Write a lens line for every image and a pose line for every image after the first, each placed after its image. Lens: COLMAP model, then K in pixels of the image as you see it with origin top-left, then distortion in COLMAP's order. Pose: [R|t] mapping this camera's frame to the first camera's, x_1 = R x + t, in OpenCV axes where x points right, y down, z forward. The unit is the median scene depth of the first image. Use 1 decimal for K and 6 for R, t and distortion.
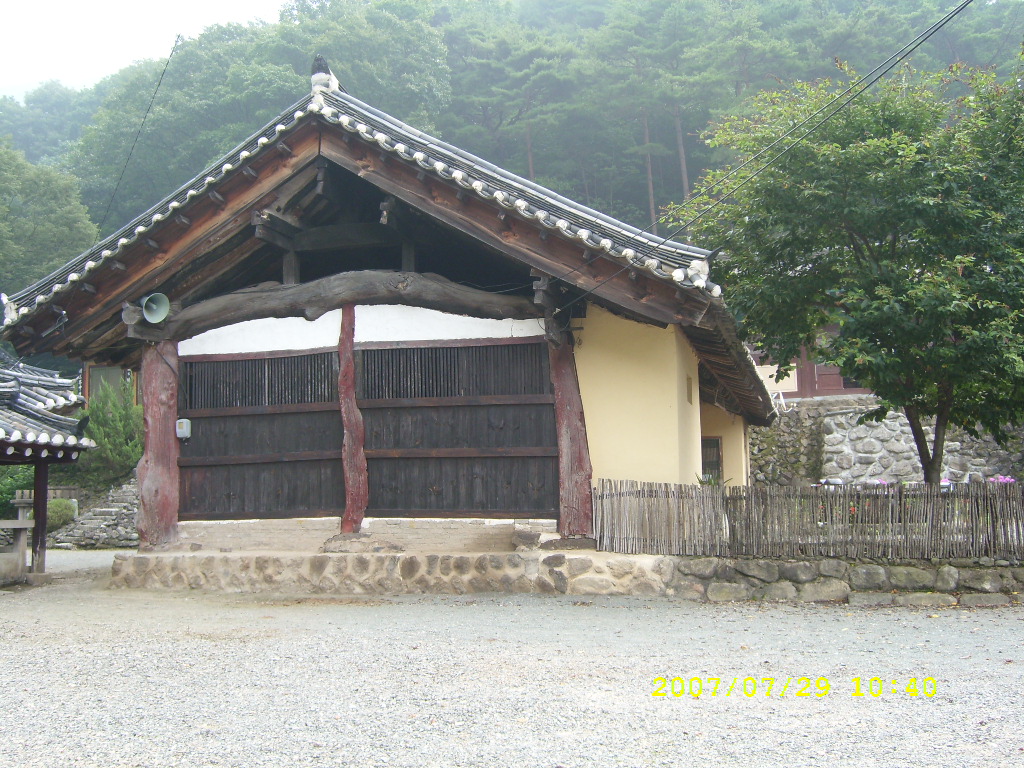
lens RADIAL K [[1075.6, 0, 531.9], [0, 1075.6, 384.5], [0, 0, 1]] dist [-0.156253, 0.141488]
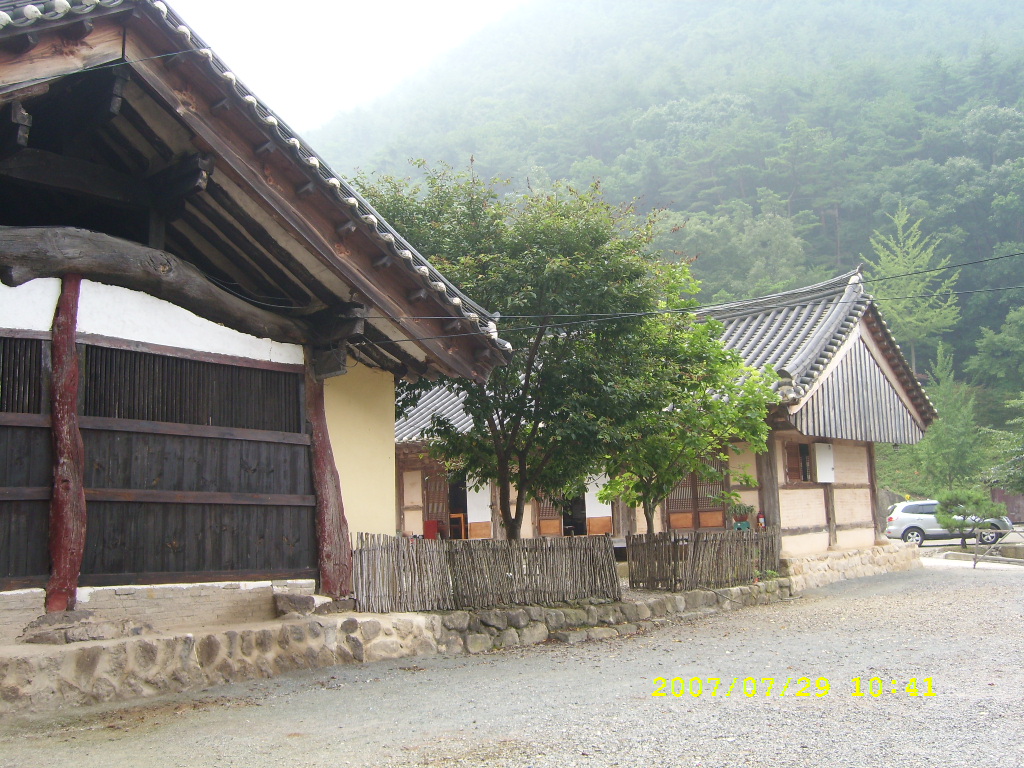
lens RADIAL K [[1075.6, 0, 531.9], [0, 1075.6, 384.5], [0, 0, 1]] dist [-0.156253, 0.141488]
pose [[0.409184, 0.122510, 0.904190, -0.626716], [-0.082965, 0.991836, -0.096840, 0.034029], [-0.908672, -0.035390, 0.416008, 0.433885]]
